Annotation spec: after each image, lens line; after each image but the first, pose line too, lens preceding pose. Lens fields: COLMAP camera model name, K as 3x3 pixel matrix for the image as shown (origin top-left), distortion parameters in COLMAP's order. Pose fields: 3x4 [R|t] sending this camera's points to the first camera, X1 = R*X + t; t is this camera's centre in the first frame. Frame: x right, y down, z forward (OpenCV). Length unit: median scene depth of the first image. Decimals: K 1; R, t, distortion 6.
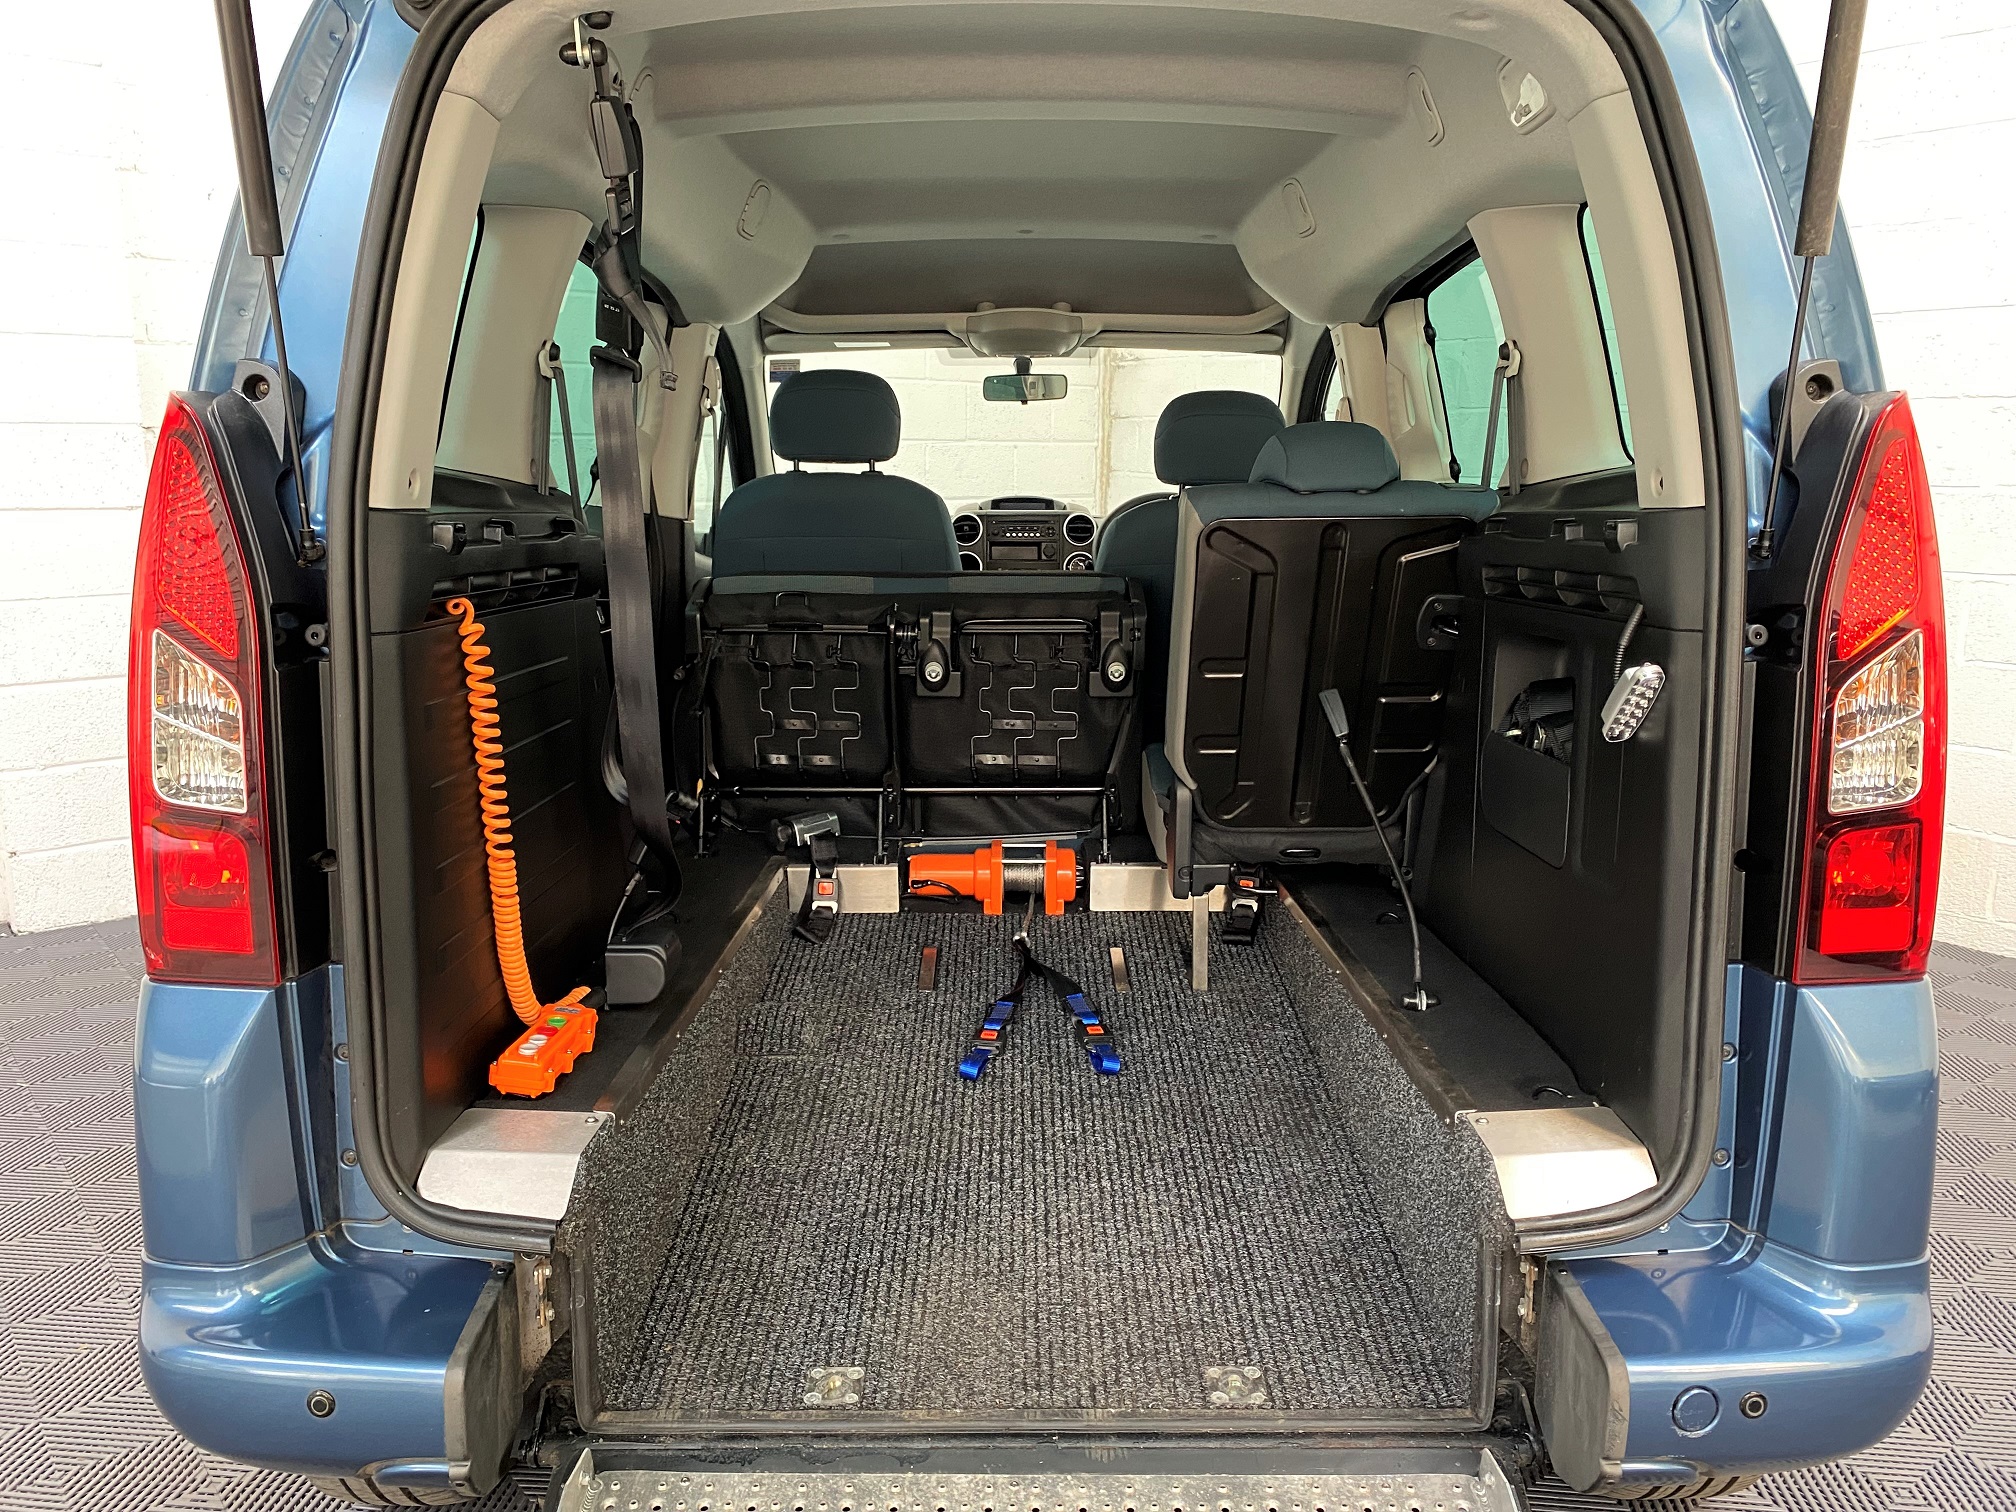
lens RADIAL K [[1560.9, 0, 1016.4], [0, 1560.9, 747.5], [0, 0, 1]] dist [0.012893, -0.004507]
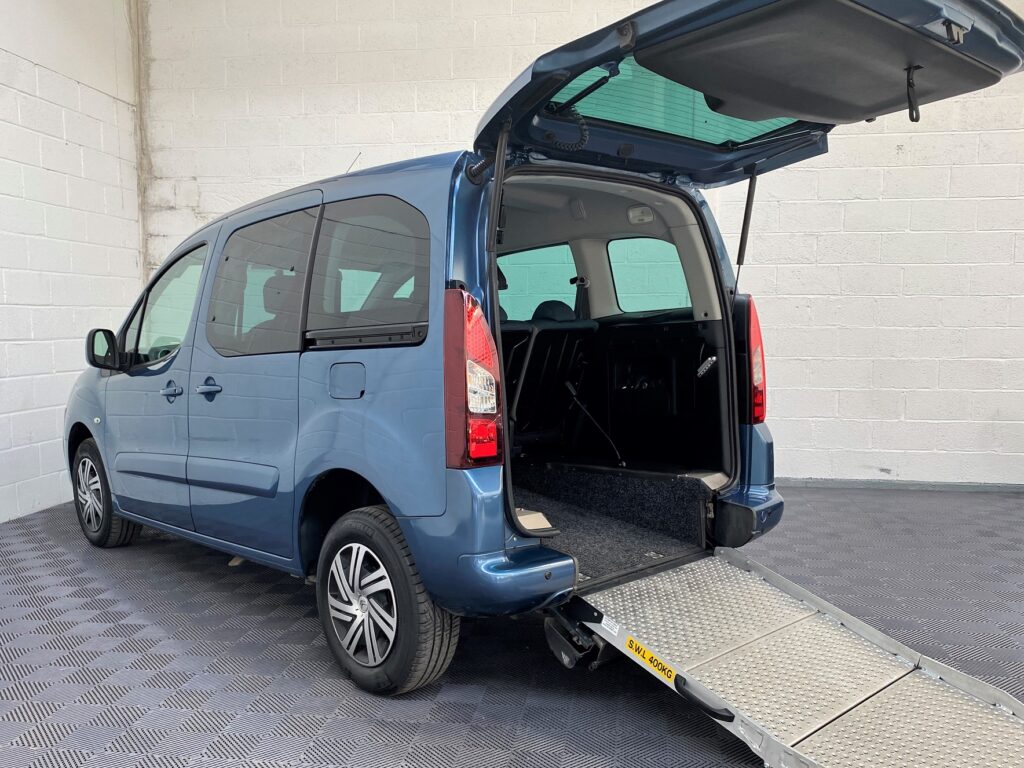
lens RADIAL K [[894.0, 0, 516.0], [0, 894.0, 419.1], [0, 0, 1]] dist [0.024858, -0.013677]
pose [[0.732846, -0.085484, 0.675004, -1.462757], [0.135419, 0.990553, -0.021576, 0.085349], [-0.666783, 0.107220, 0.737499, -0.368473]]
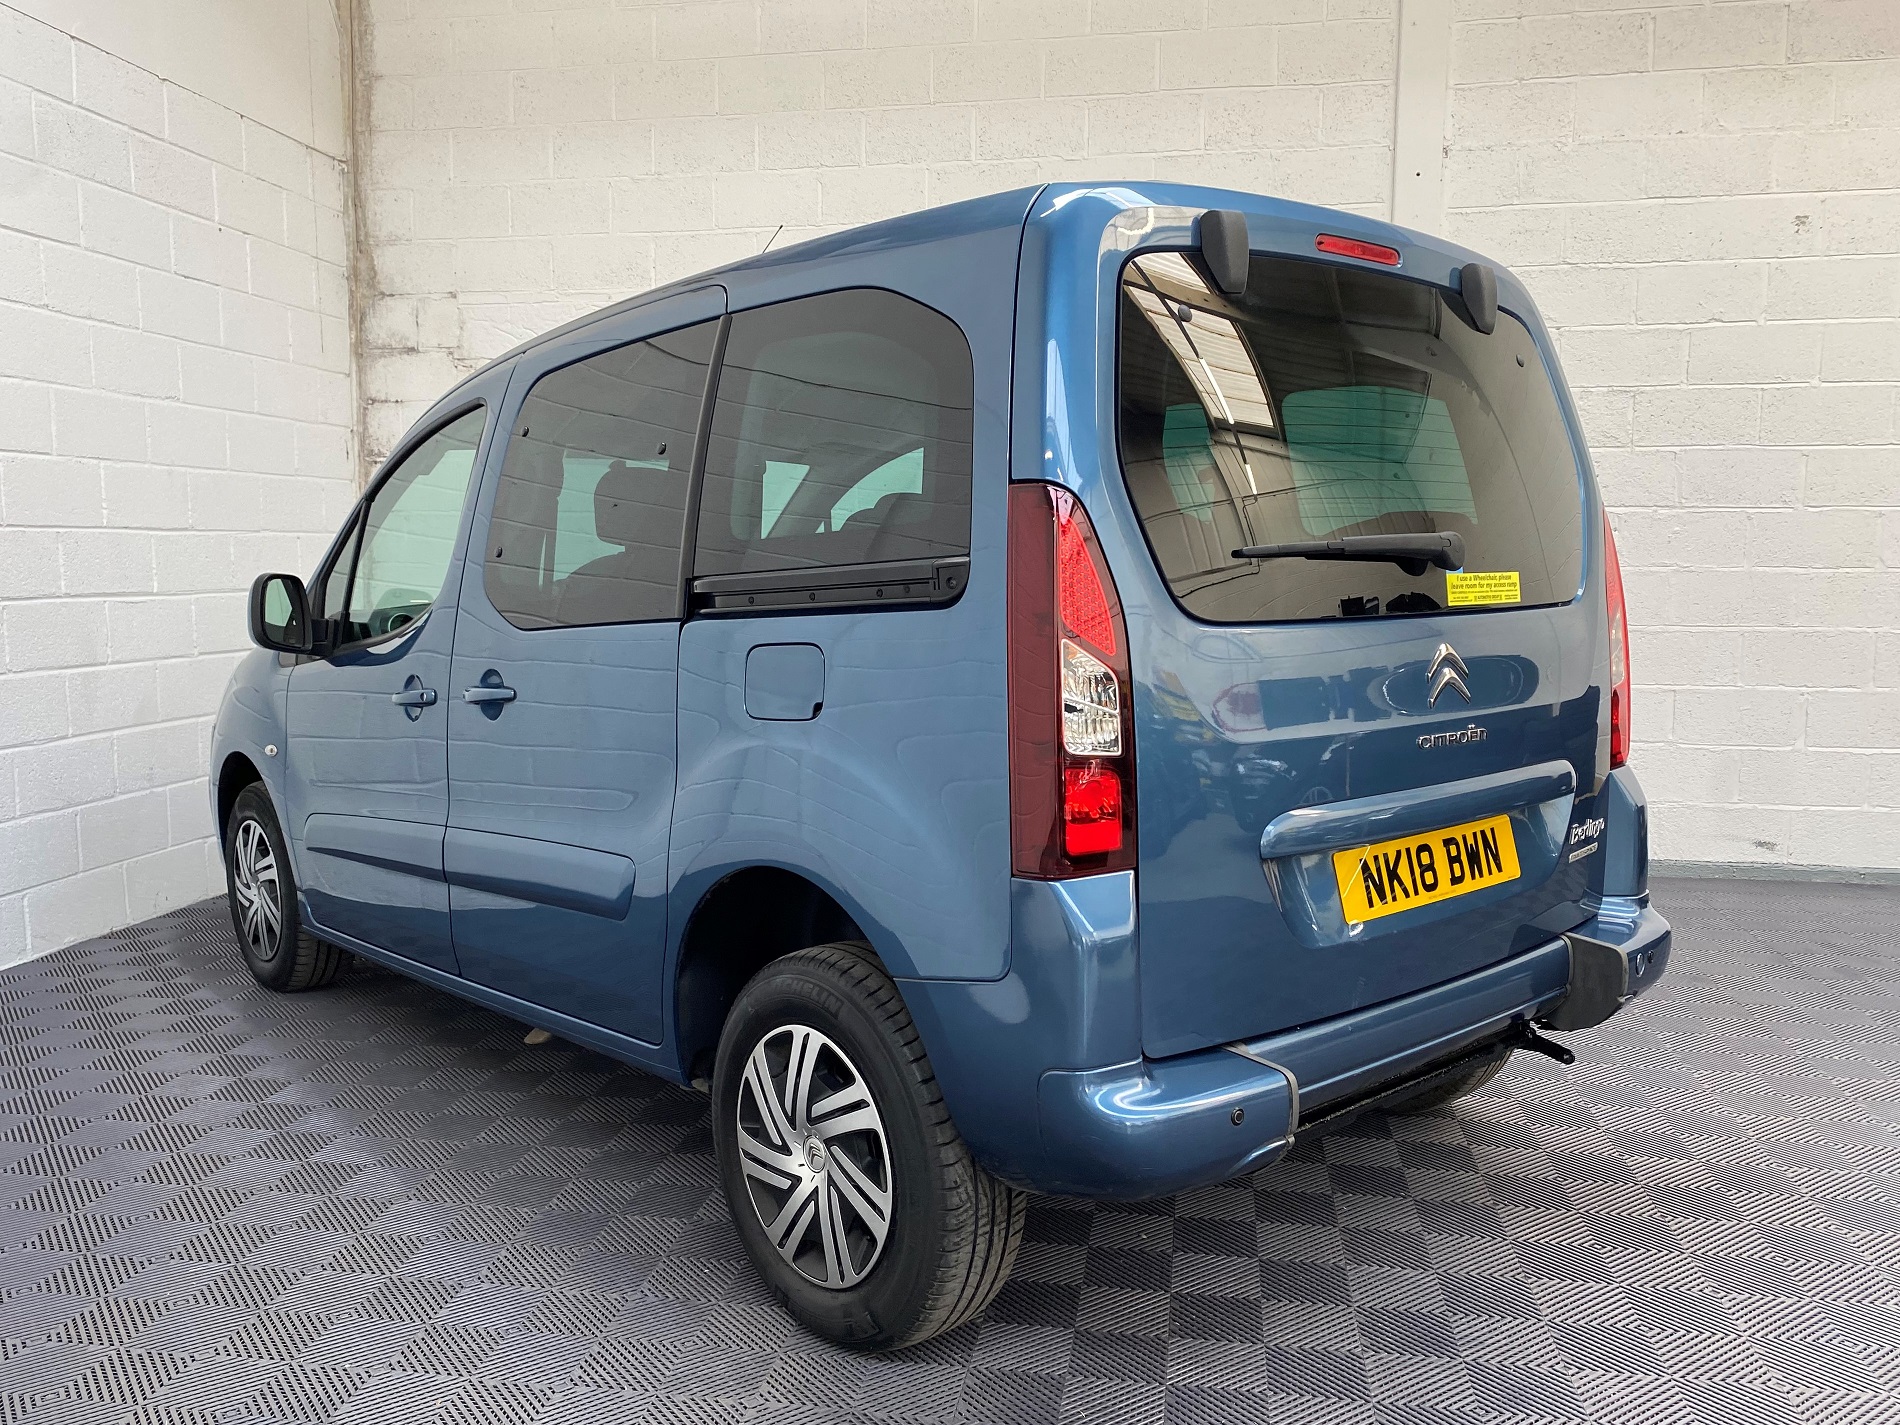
lens RADIAL K [[1545.2, 0, 930.4], [0, 1545.2, 726.7], [0, 0, 1]] dist [0.013618, 0.005061]
pose [[0.758657, -0.082258, 0.646277, -1.336425], [0.131242, 0.990957, -0.027935, 0.024929], [-0.638134, 0.106012, 0.762592, -0.025543]]
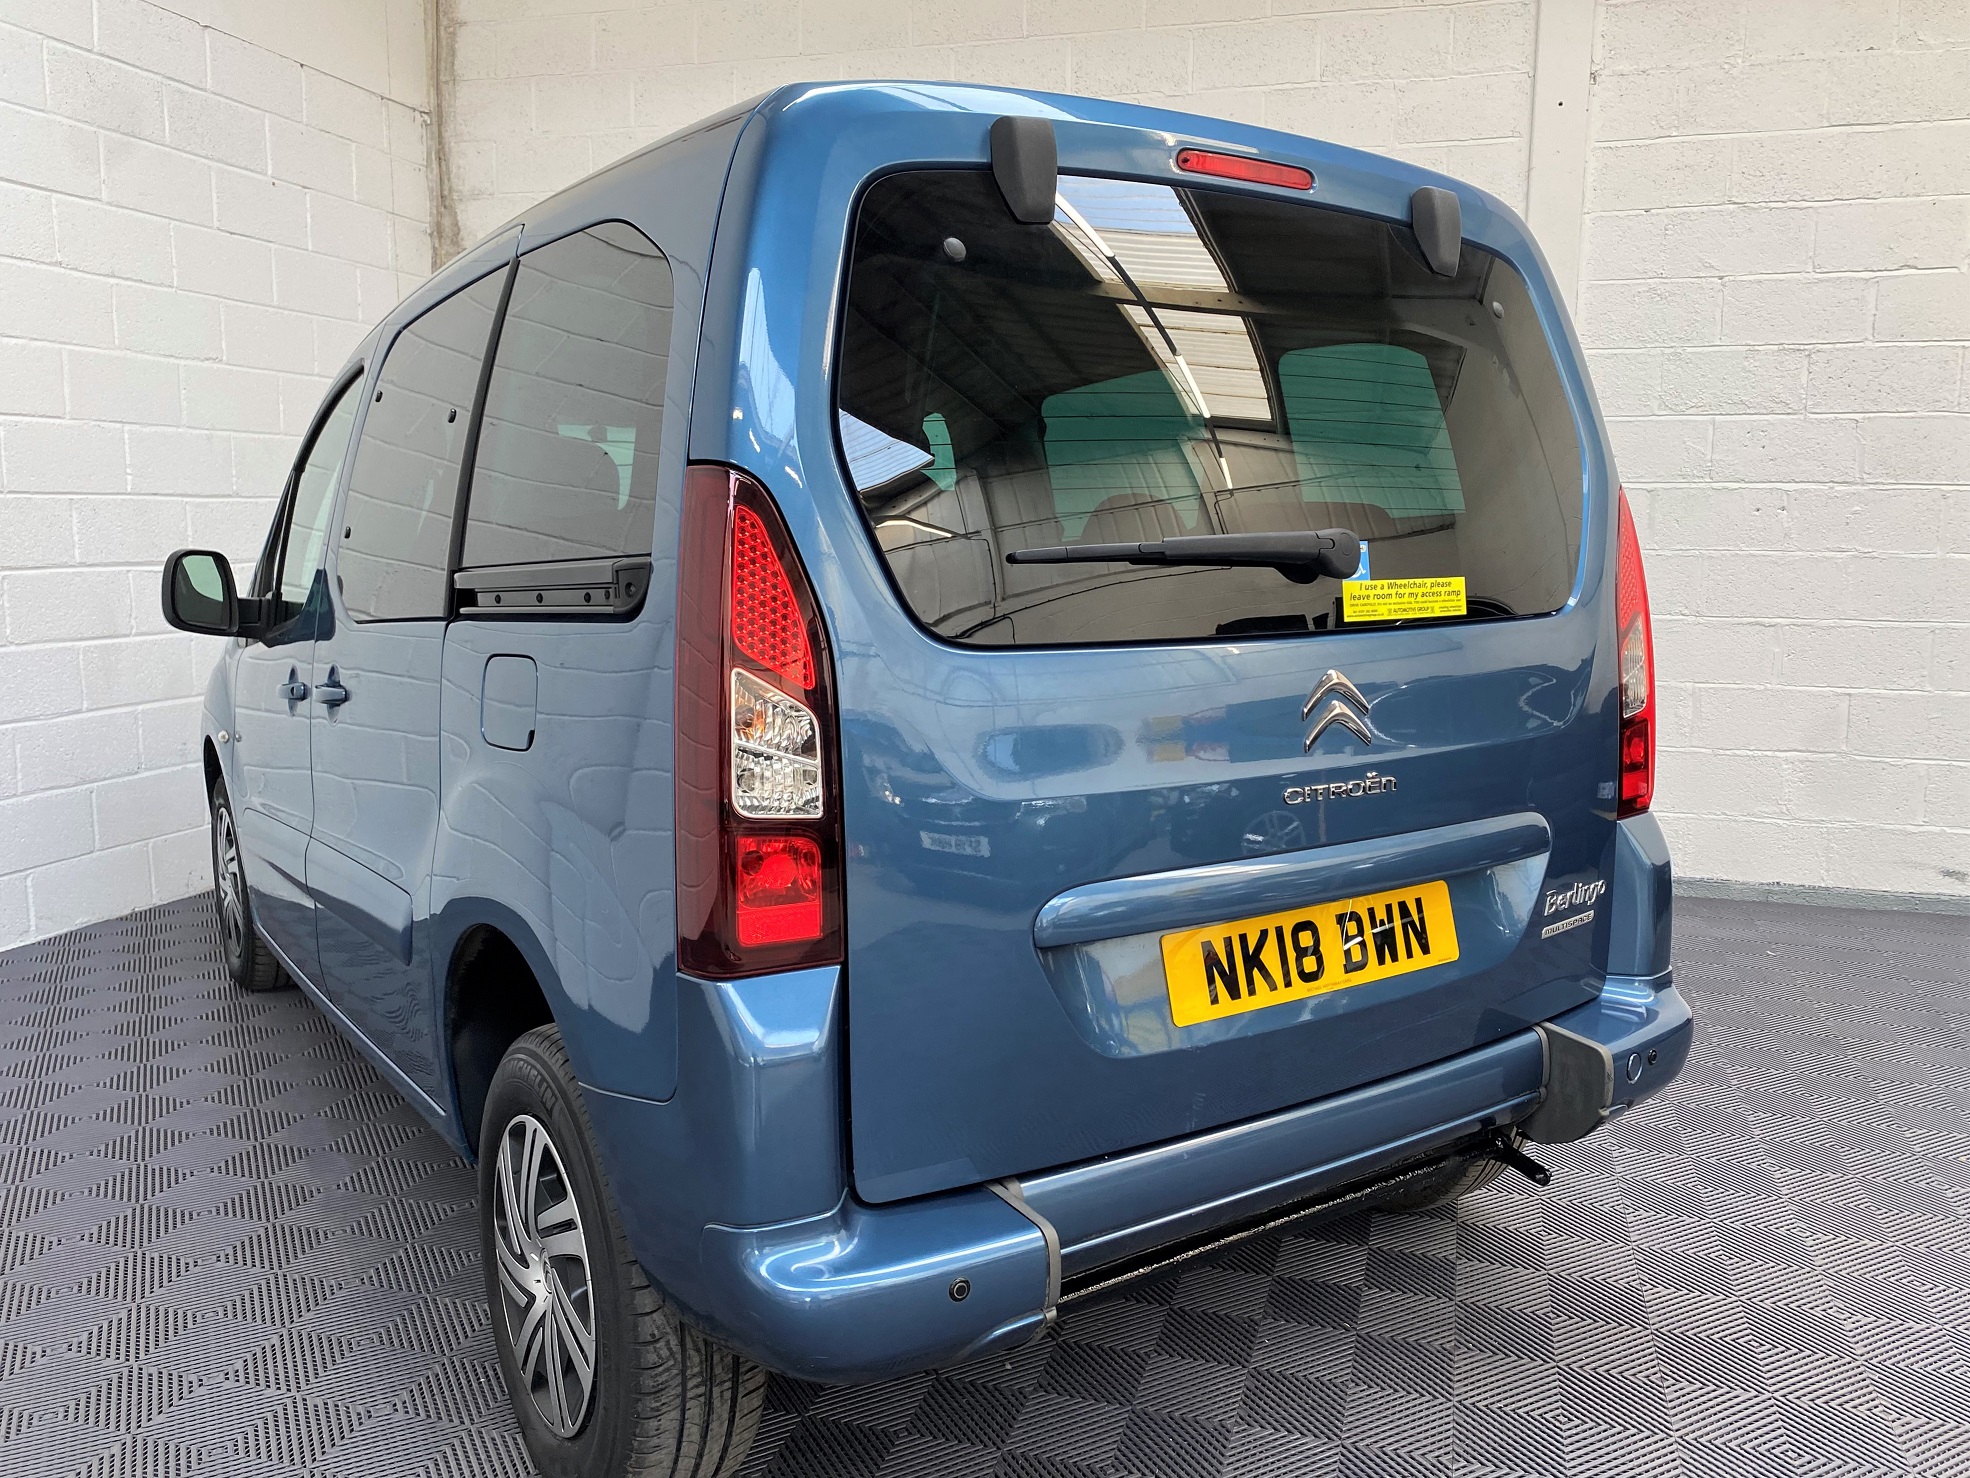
lens RADIAL K [[1546.5, 0, 1019.5], [0, 1546.5, 710.7], [0, 0, 1]] dist [0.018744, -0.004200]
pose [[0.822754, -0.073245, 0.563659, -0.849797], [0.107019, 0.993889, -0.027060, 0.006107], [-0.558232, 0.082586, 0.825564, -0.046597]]
